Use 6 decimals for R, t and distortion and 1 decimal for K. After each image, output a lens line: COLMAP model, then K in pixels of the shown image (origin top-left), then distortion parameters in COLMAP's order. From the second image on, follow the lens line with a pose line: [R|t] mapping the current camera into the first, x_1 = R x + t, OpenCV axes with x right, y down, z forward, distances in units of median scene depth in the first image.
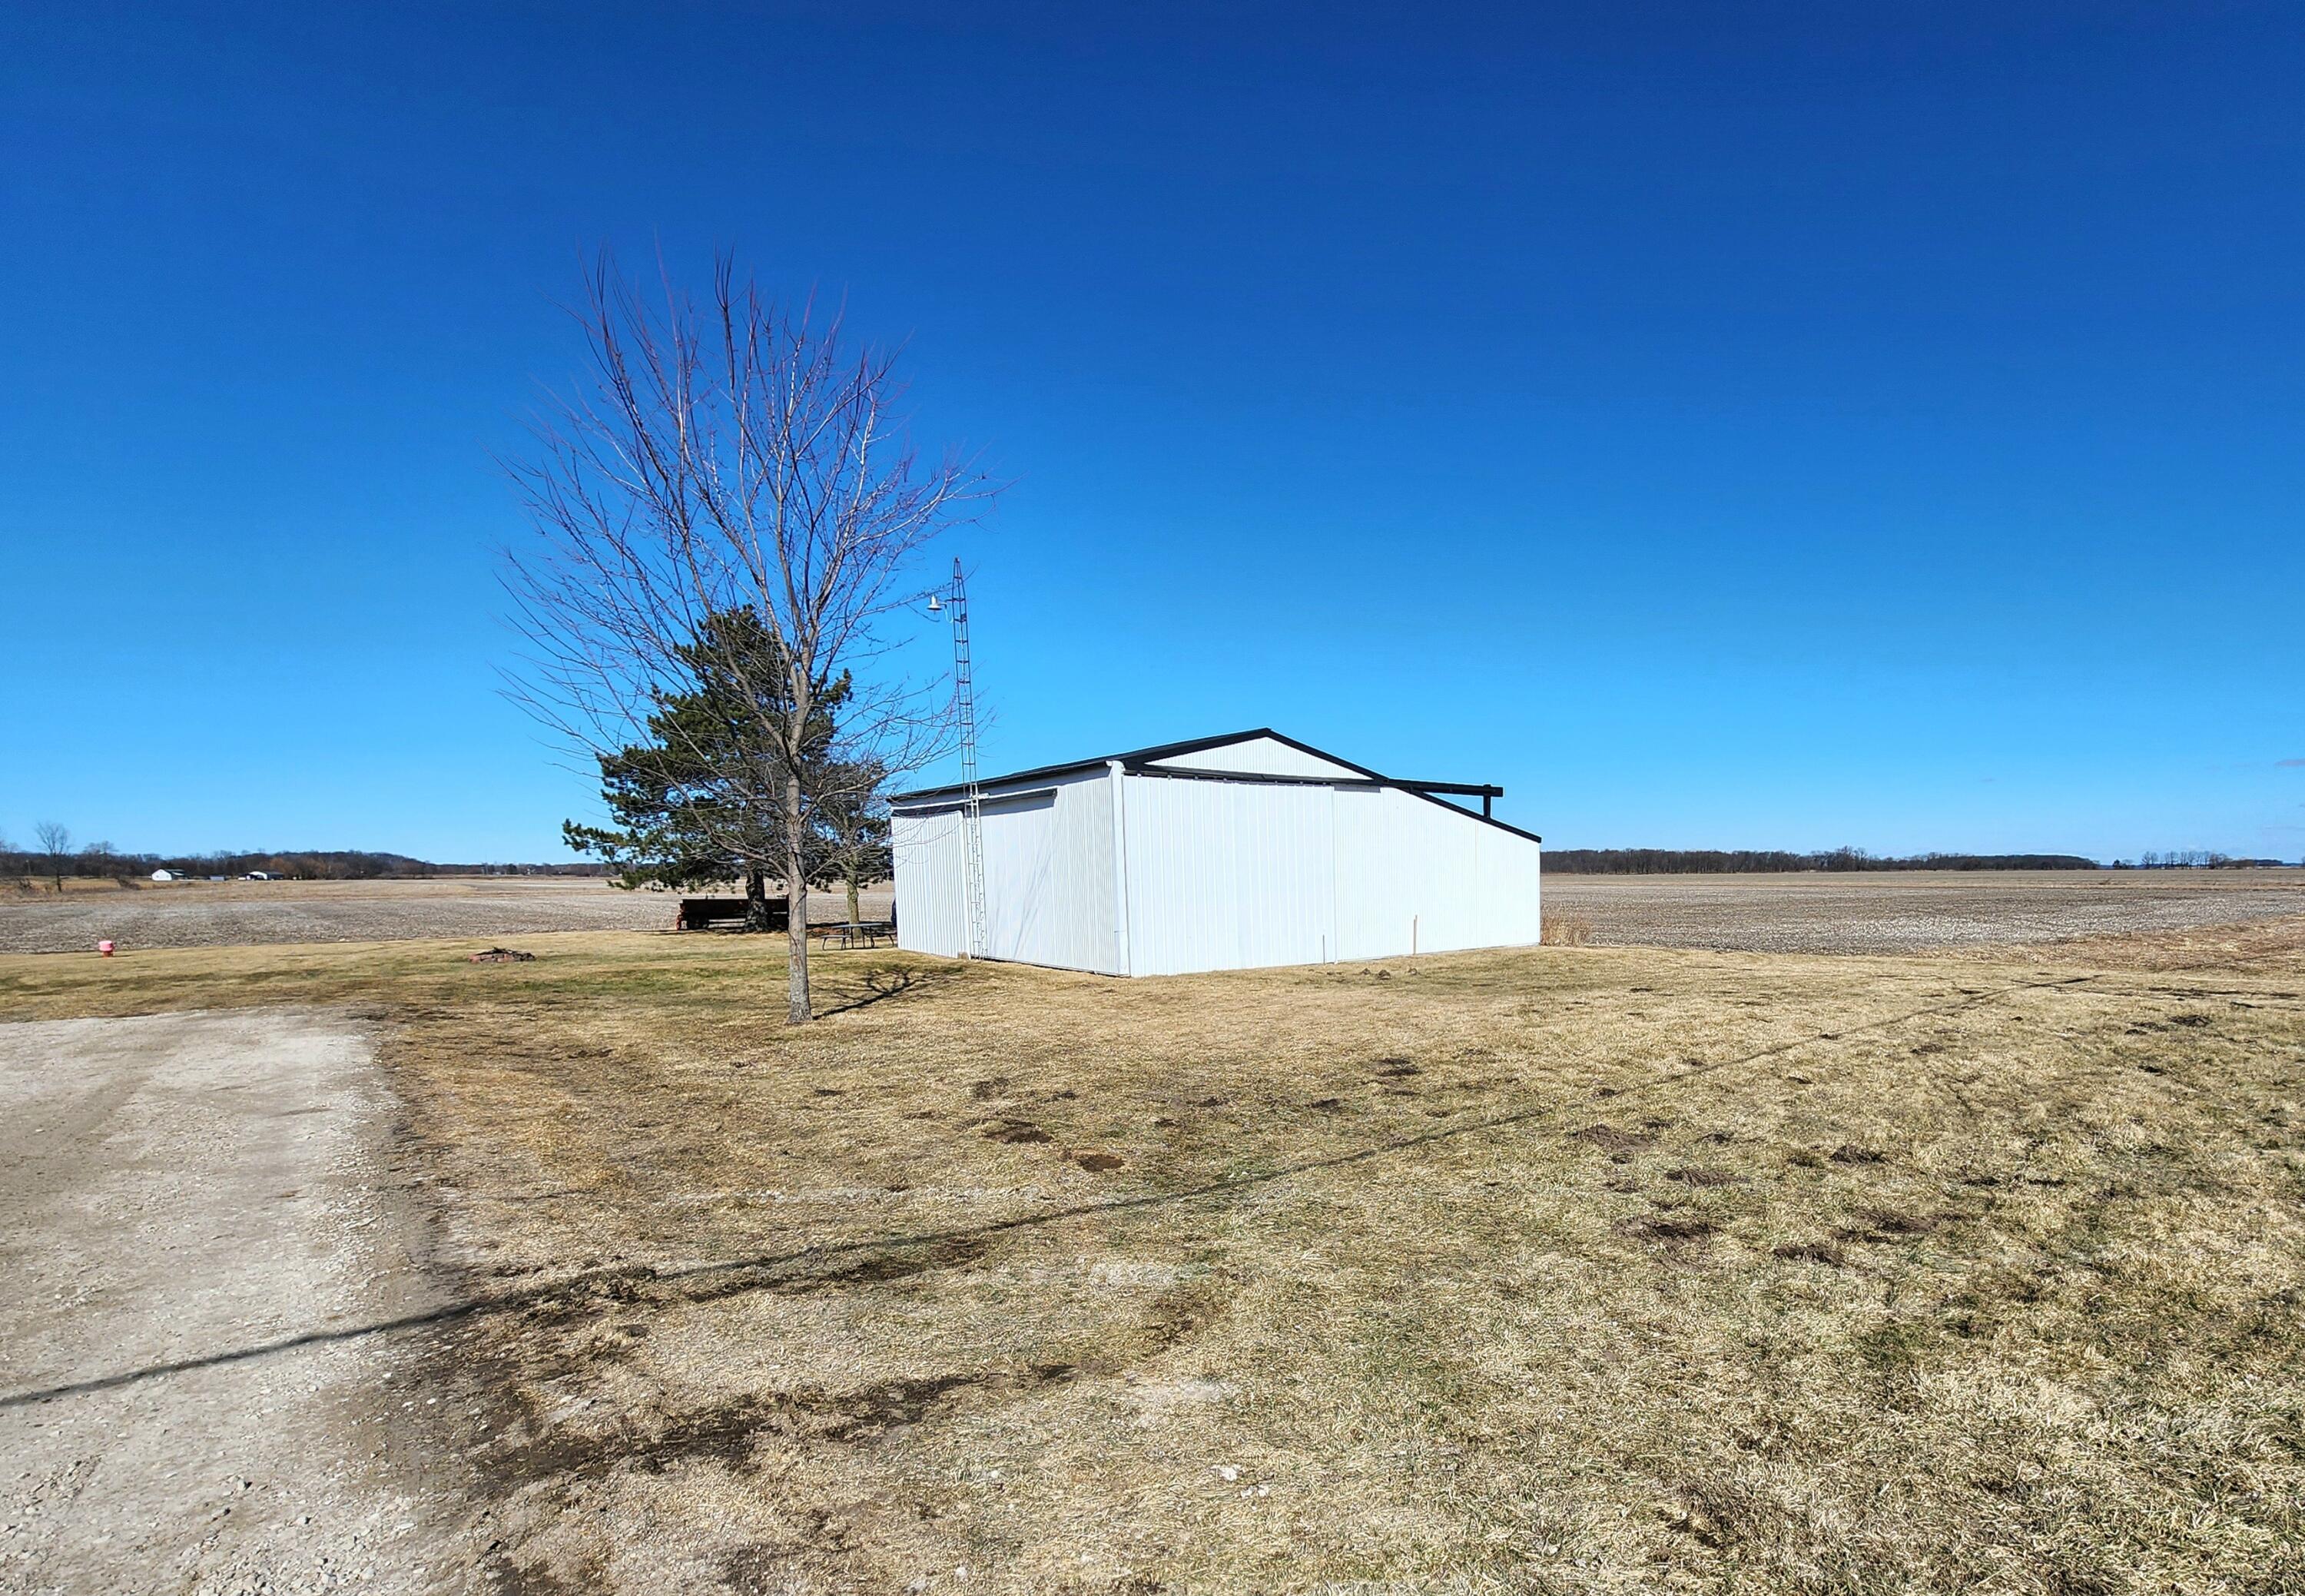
lens RADIAL K [[1096.4, 0, 1360.4], [0, 1096.4, 1012.1], [0, 0, 1]] dist [-0.001359, -0.000735]
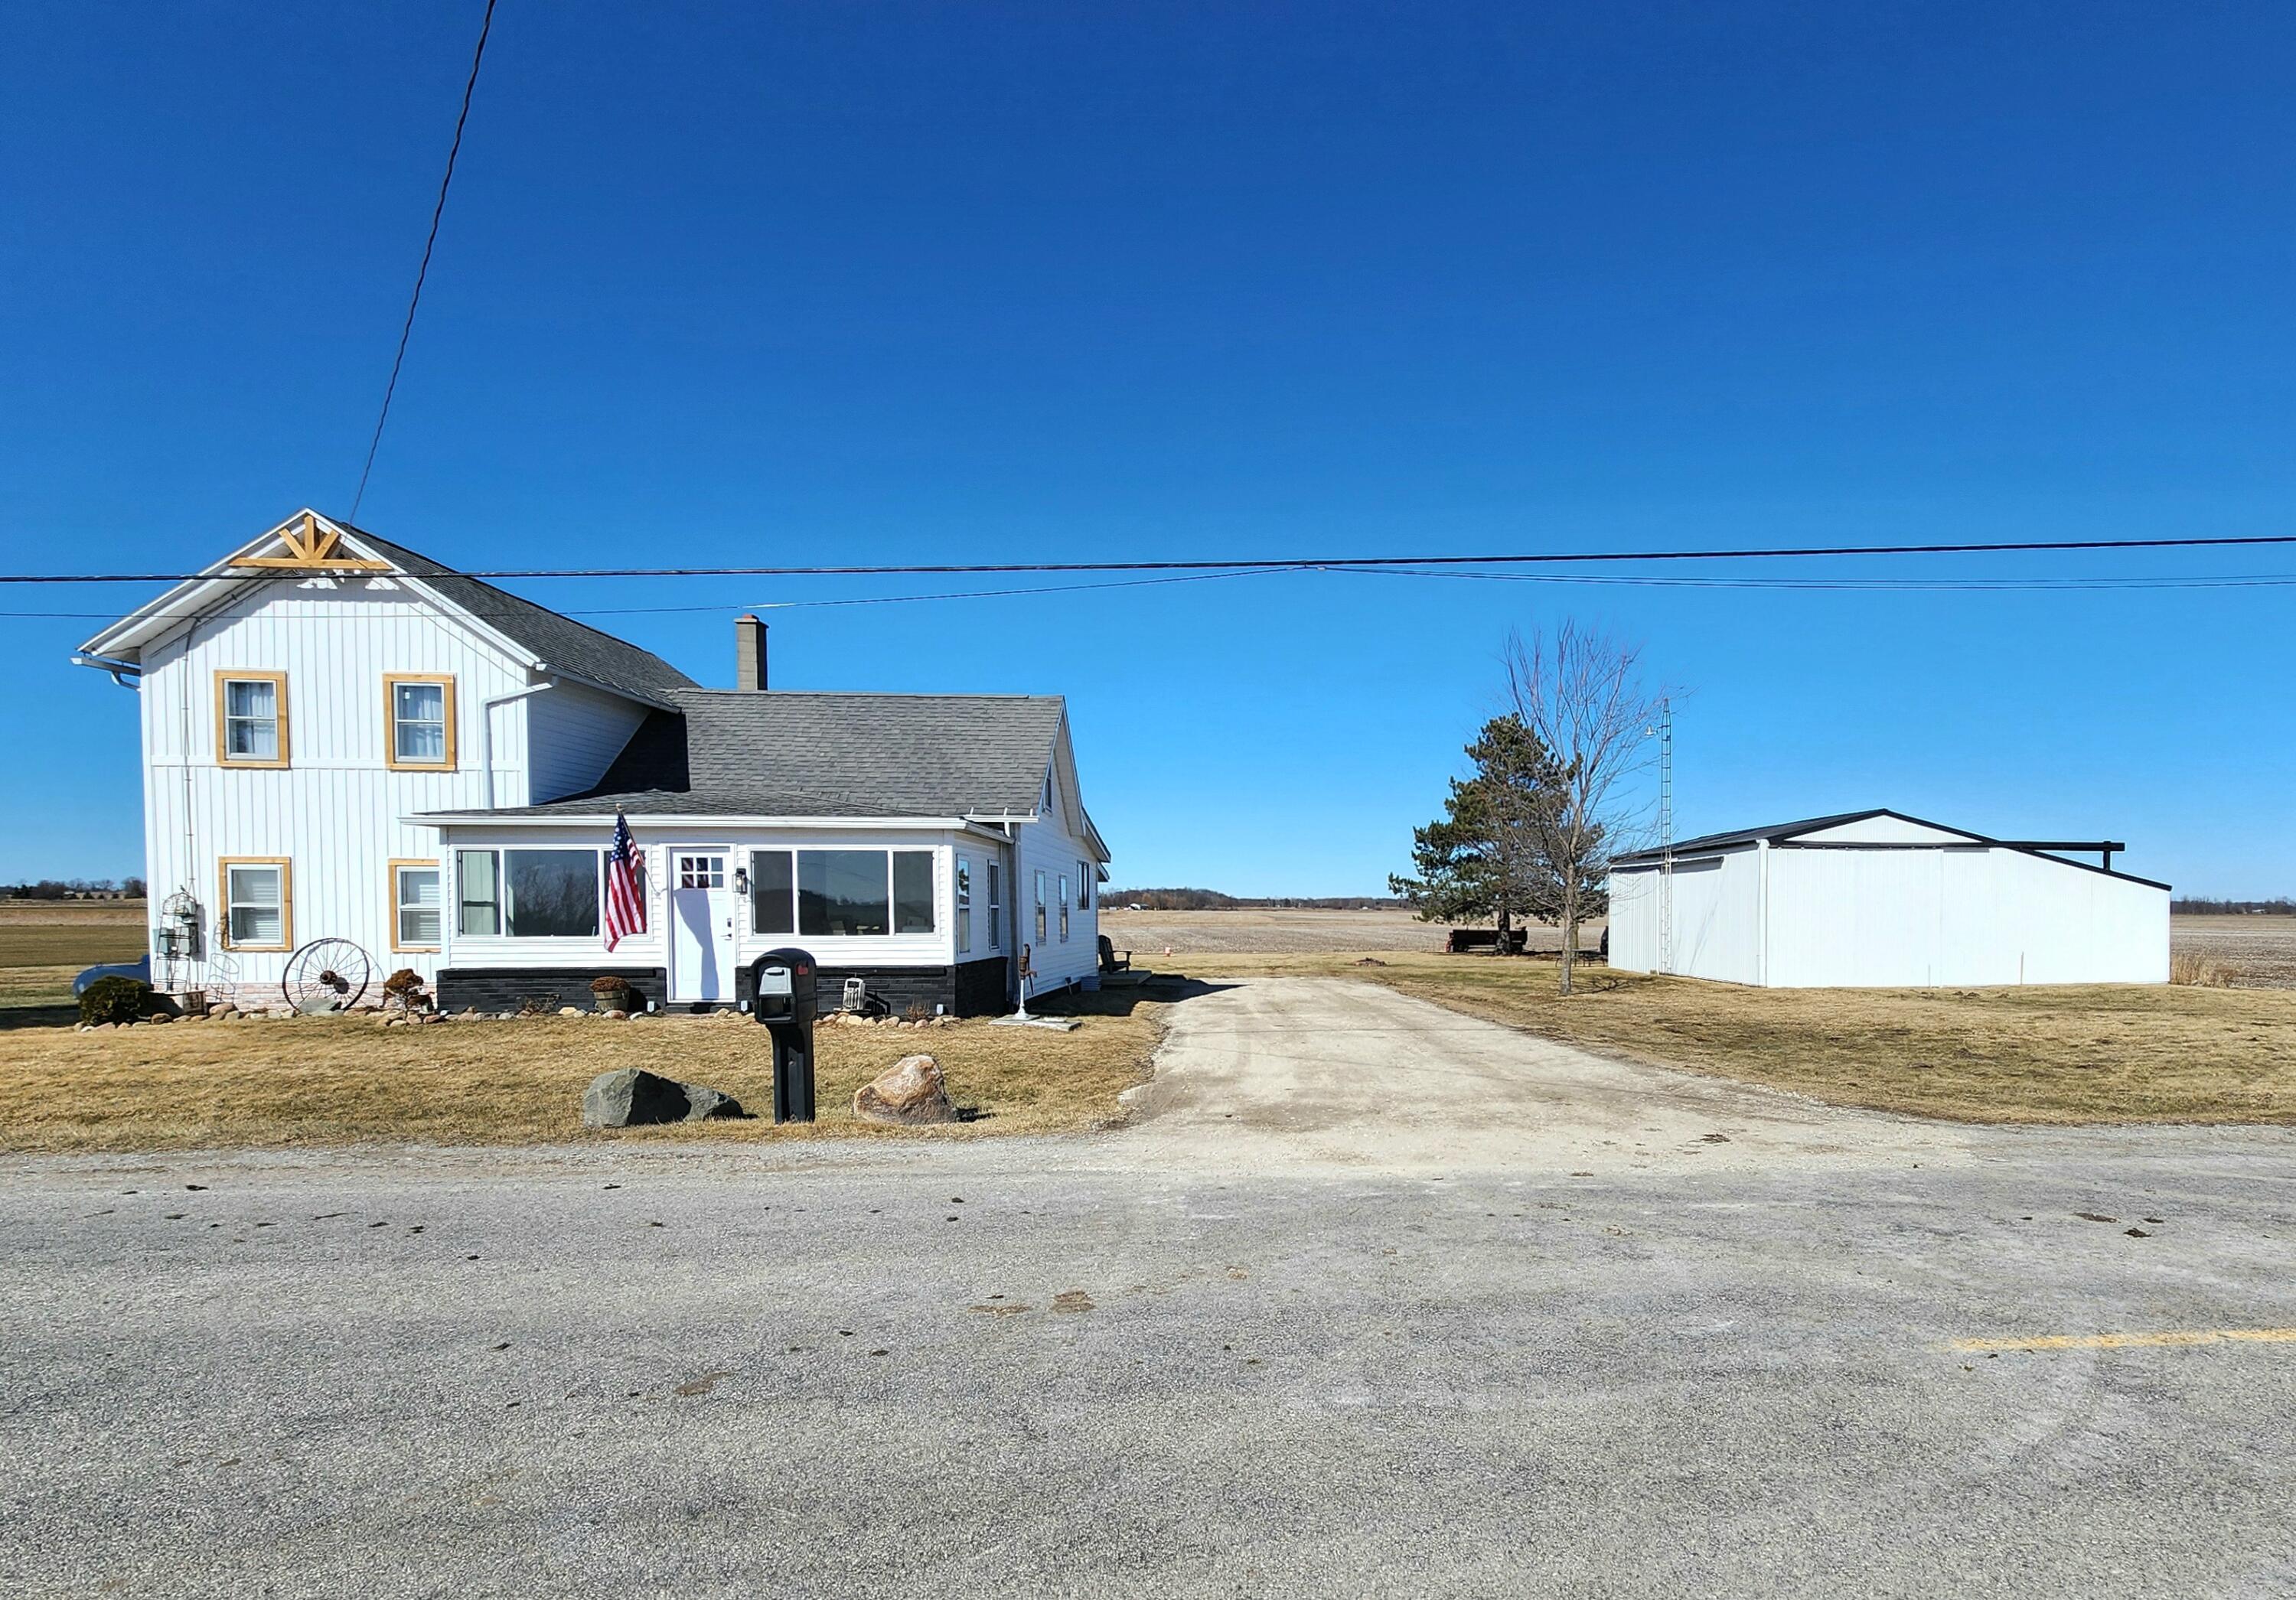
lens RADIAL K [[1189.2, 0, 1356.4], [0, 1189.2, 954.8], [0, 0, 1]] dist [-0.001256, 0.000083]
pose [[0.828434, 0.029097, -0.559331, 0.146138], [-0.078151, 0.994885, -0.063995, 0.045428], [0.554608, 0.096728, 0.826471, -0.397670]]
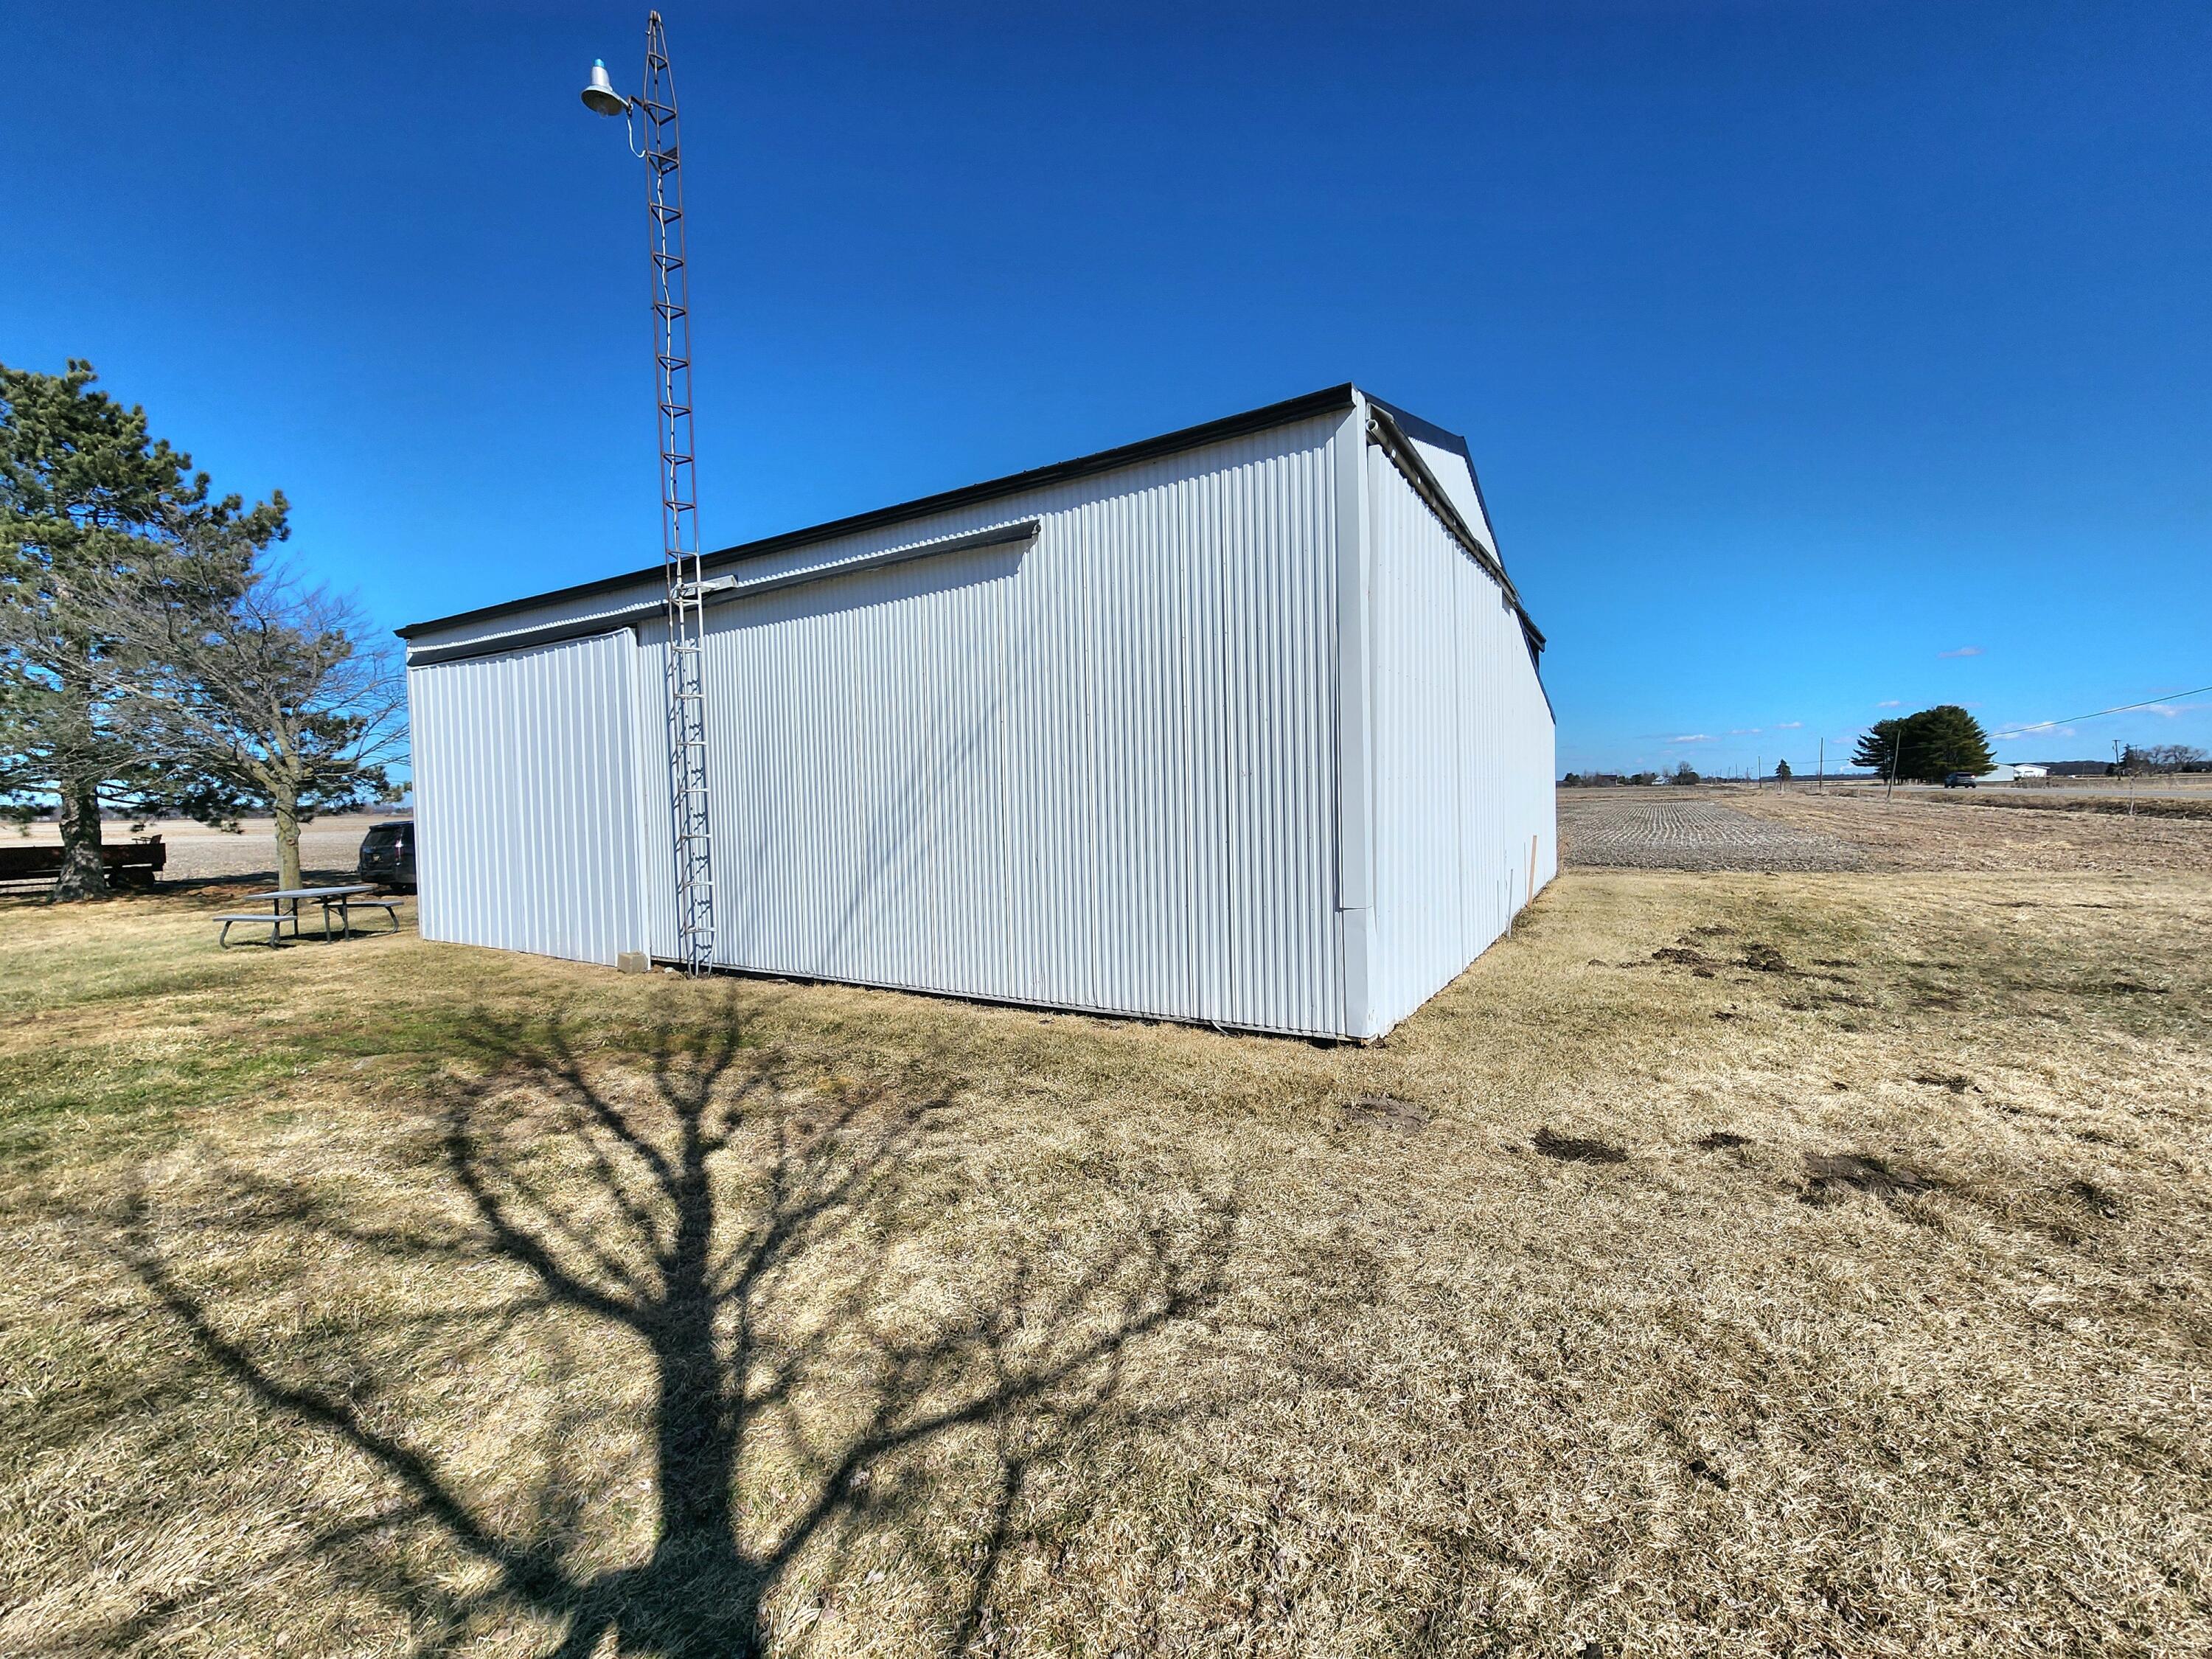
lens RADIAL K [[890.3, 0, 1109.8], [0, 890.3, 849.9], [0, 0, 1]] dist [-0.000633, 0.000007]
pose [[0.946094, -0.022804, 0.323090, -0.259999], [0.050016, 0.995840, -0.076171, -0.052203], [-0.320009, 0.088224, 0.943298, 0.530702]]
